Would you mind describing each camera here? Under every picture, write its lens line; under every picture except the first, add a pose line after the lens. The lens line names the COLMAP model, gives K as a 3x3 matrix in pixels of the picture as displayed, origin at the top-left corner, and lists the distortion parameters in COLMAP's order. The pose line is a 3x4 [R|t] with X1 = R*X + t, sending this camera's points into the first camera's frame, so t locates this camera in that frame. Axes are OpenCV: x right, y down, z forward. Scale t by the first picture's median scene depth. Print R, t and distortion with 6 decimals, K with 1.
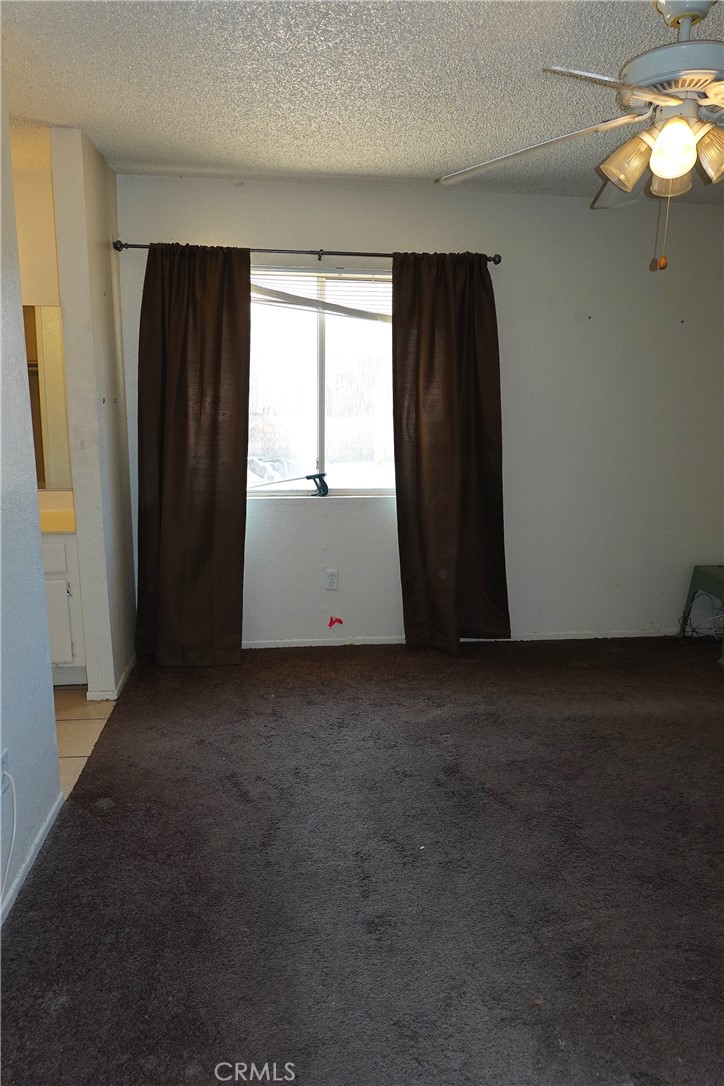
lens RADIAL K [[727.0, 0, 359.6], [0, 727.0, 537.6], [0, 0, 1]] dist [-0.000848, 0.000783]
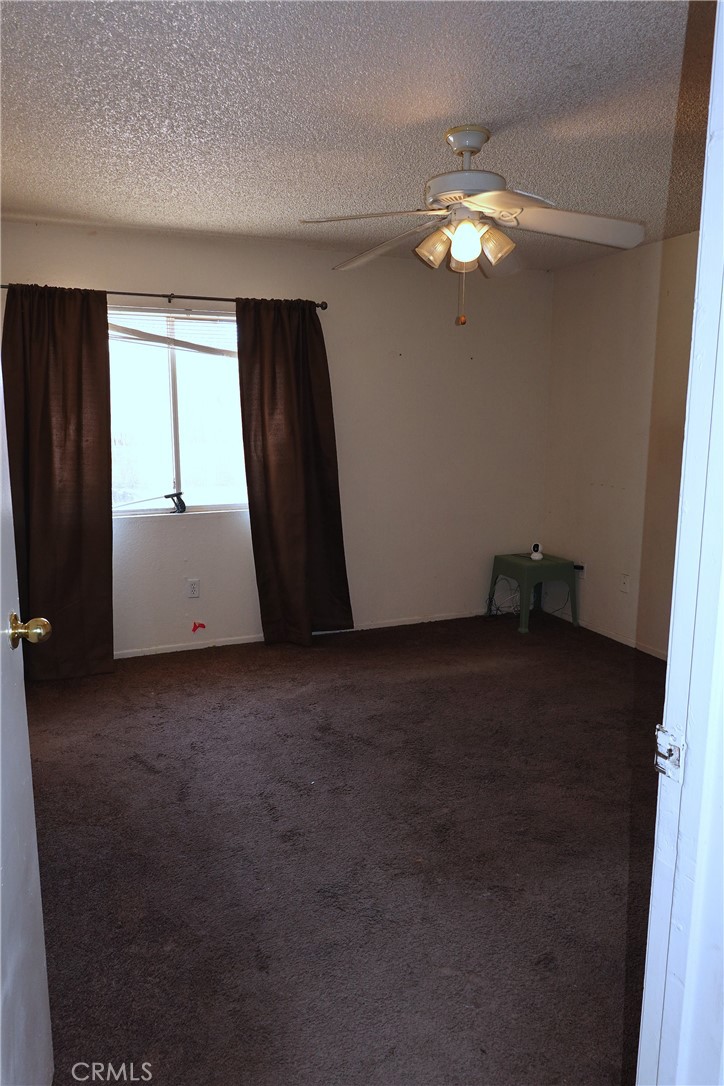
lens RADIAL K [[727.0, 0, 359.6], [0, 727.0, 537.6], [0, 0, 1]] dist [-0.000848, 0.000783]
pose [[0.964580, -0.057177, 0.257518, -0.084202], [0.067149, 0.997289, -0.030091, 0.035285], [-0.255099, 0.046318, 0.965805, -0.147220]]
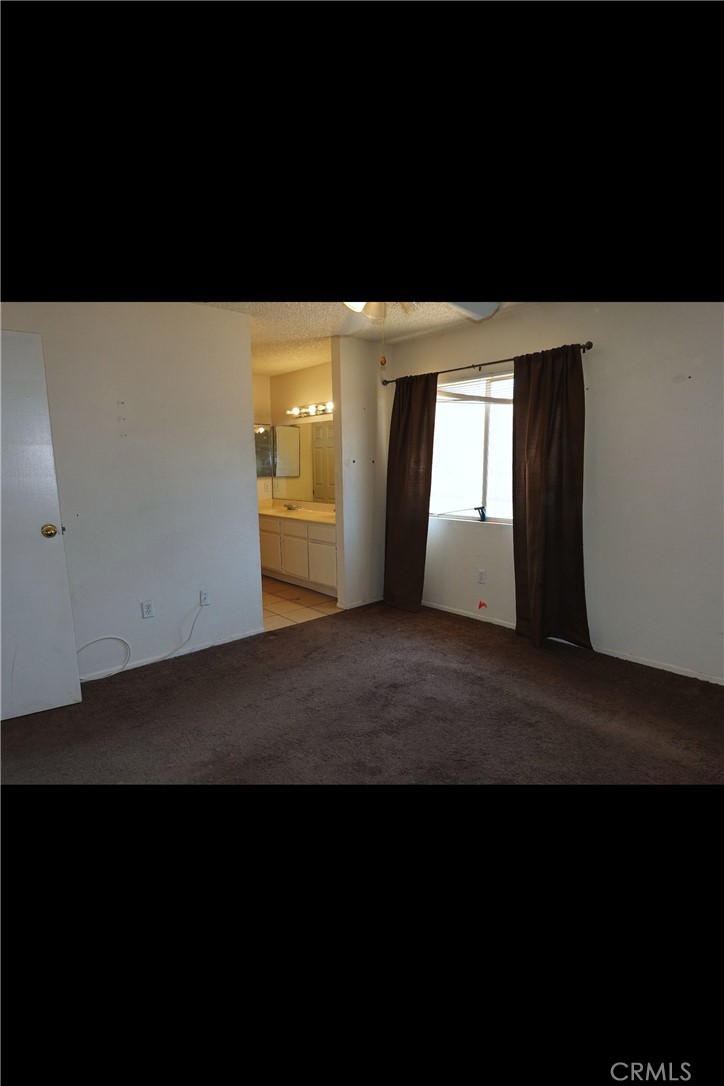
lens RADIAL K [[479.2, 0, 362.0], [0, 479.2, 543.0], [0, 0, 1]] dist [-0.001321, -0.000024]
pose [[0.581091, 0.114303, -0.805772, 0.694967], [-0.142136, 0.989125, 0.037810, -0.015728], [0.801331, 0.092558, 0.591018, 0.223187]]
